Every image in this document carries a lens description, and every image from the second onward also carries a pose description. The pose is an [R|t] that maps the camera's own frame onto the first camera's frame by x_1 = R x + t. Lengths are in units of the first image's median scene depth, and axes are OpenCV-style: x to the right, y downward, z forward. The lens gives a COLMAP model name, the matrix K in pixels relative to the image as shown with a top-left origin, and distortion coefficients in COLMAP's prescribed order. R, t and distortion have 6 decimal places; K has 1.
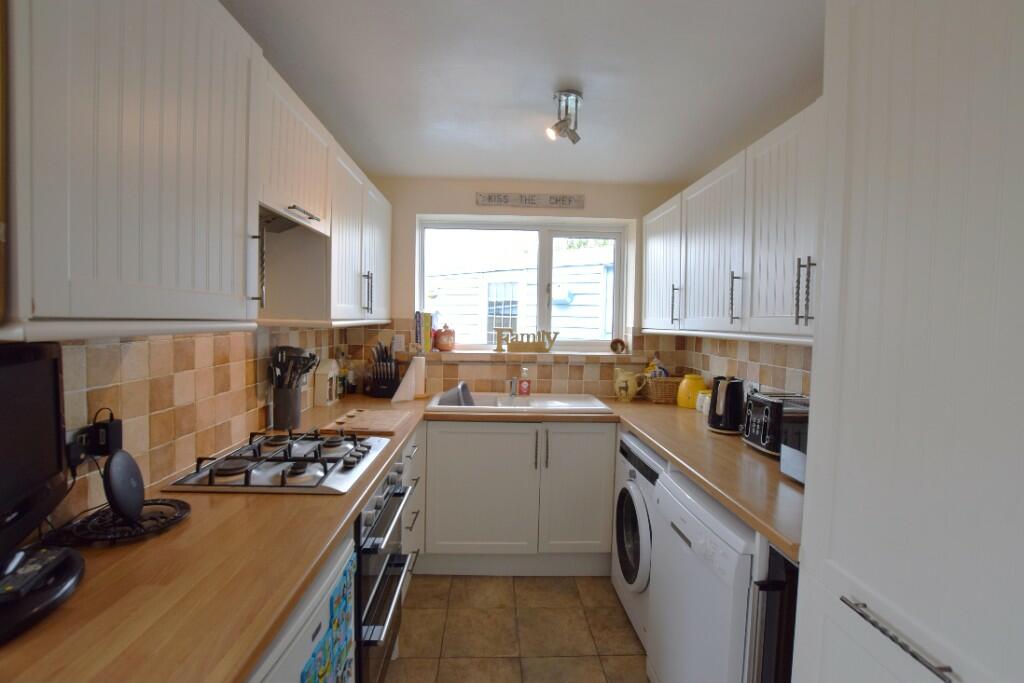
lens RADIAL K [[462.6, 0, 512.0], [0, 462.6, 341.5], [0, 0, 1]] dist [-0.034538, 0.000331]
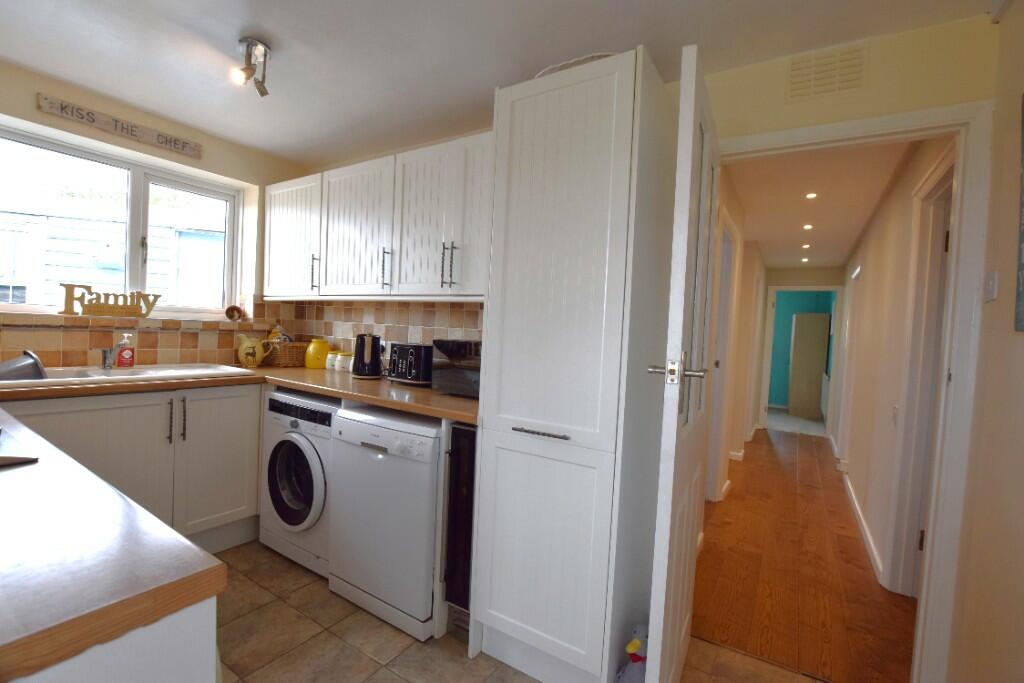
lens RADIAL K [[452.2, 0, 512.0], [0, 452.2, 341.5], [0, 0, 1]] dist [-0.033388, 0.005246]
pose [[0.573117, -0.010265, 0.819409, -0.223384], [-0.003777, 0.999878, 0.015167, 0.057347], [-0.819465, -0.011787, 0.573009, -0.009453]]
